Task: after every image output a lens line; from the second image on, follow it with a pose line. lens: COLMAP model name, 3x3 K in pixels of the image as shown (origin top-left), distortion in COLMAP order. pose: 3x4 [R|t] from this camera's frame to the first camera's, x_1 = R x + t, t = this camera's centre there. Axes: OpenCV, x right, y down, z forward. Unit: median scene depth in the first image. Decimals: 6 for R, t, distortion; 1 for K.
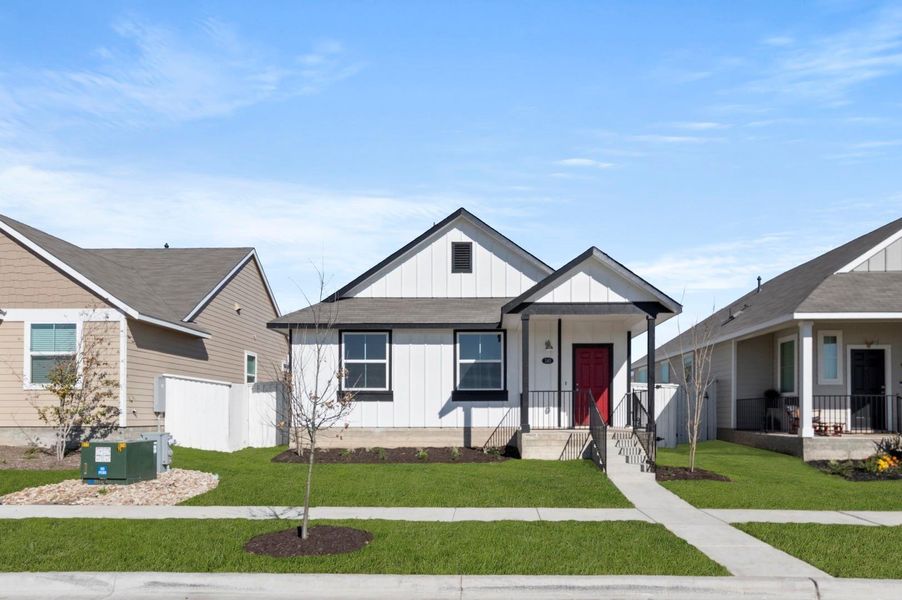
lens RADIAL K [[478.6, 0, 482.7], [0, 478.6, 320.9], [0, 0, 1]] dist [-0.005578, -0.000679]
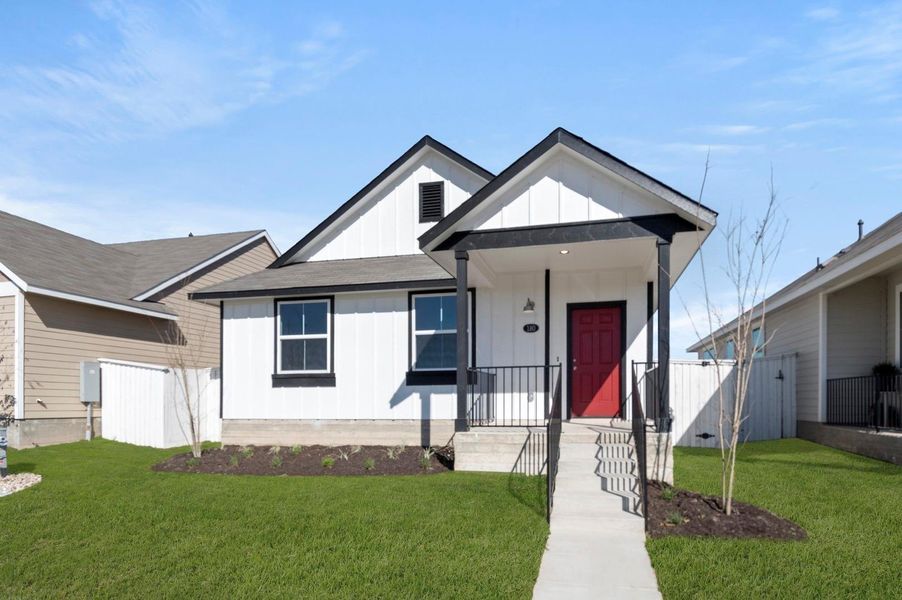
lens RADIAL K [[455.5, 0, 479.5], [0, 455.5, 334.7], [0, 0, 1]] dist [0.034386, -0.038149]
pose [[0.985984, -0.028231, -0.164434, 0.169751], [0.036309, 0.998266, 0.046329, 0.057868], [0.162841, -0.051650, 0.985300, 0.309504]]
